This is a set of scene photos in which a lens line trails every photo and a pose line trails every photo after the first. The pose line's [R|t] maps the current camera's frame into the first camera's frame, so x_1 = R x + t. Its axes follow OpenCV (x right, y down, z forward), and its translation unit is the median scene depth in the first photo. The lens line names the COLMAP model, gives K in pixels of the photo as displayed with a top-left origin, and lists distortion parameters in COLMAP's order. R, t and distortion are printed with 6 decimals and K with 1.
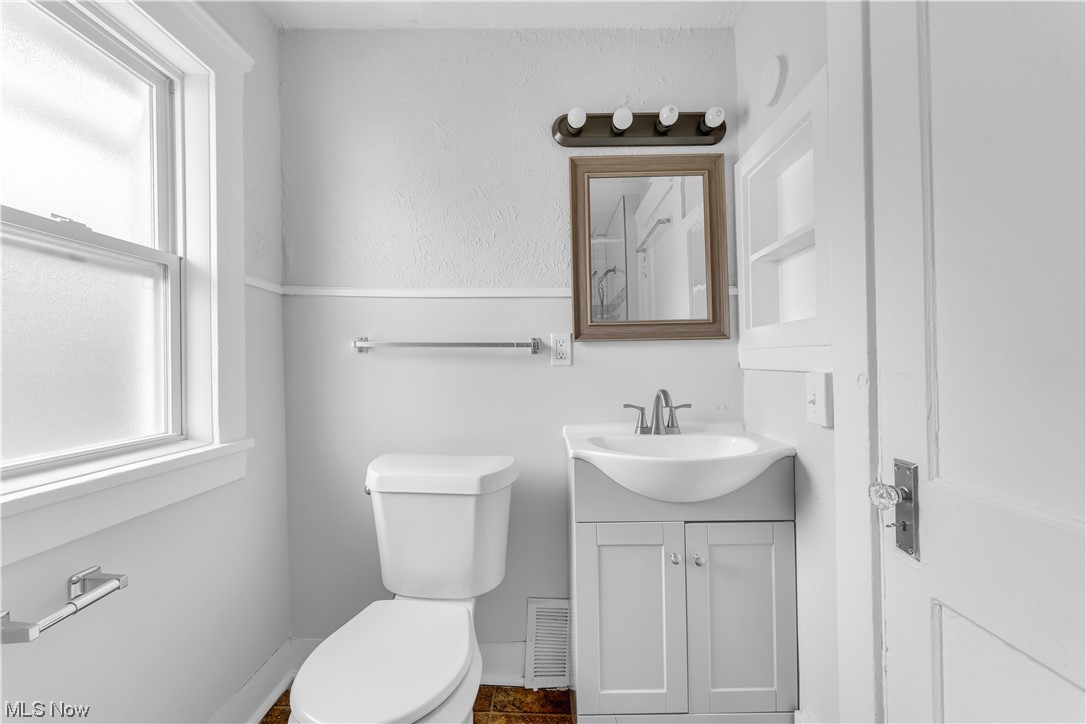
lens RADIAL K [[437.6, 0, 543.0], [0, 437.6, 362.0], [0, 0, 1]] dist [0.000440, -0.000066]
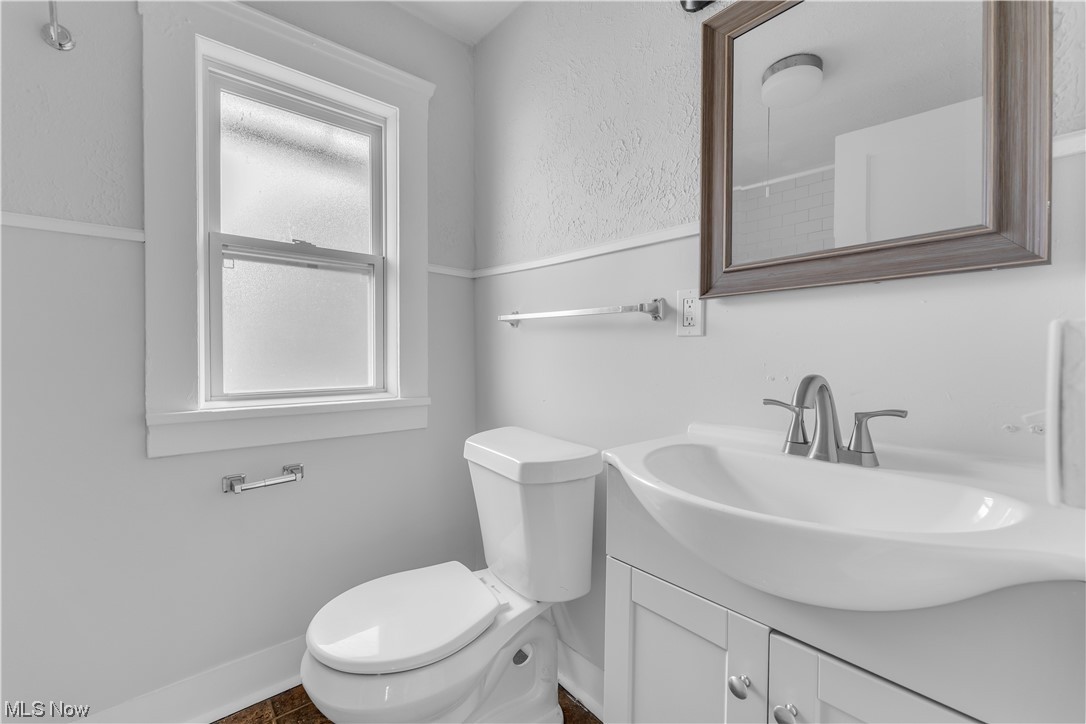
lens RADIAL K [[447.4, 0, 543.0], [0, 447.4, 362.0], [0, 0, 1]] dist [-0.008788, 0.000100]
pose [[0.652362, 0.027921, -0.757393, 0.432789], [-0.010705, 0.999561, 0.027628, 0.032625], [0.757832, -0.009915, 0.652375, 0.371169]]
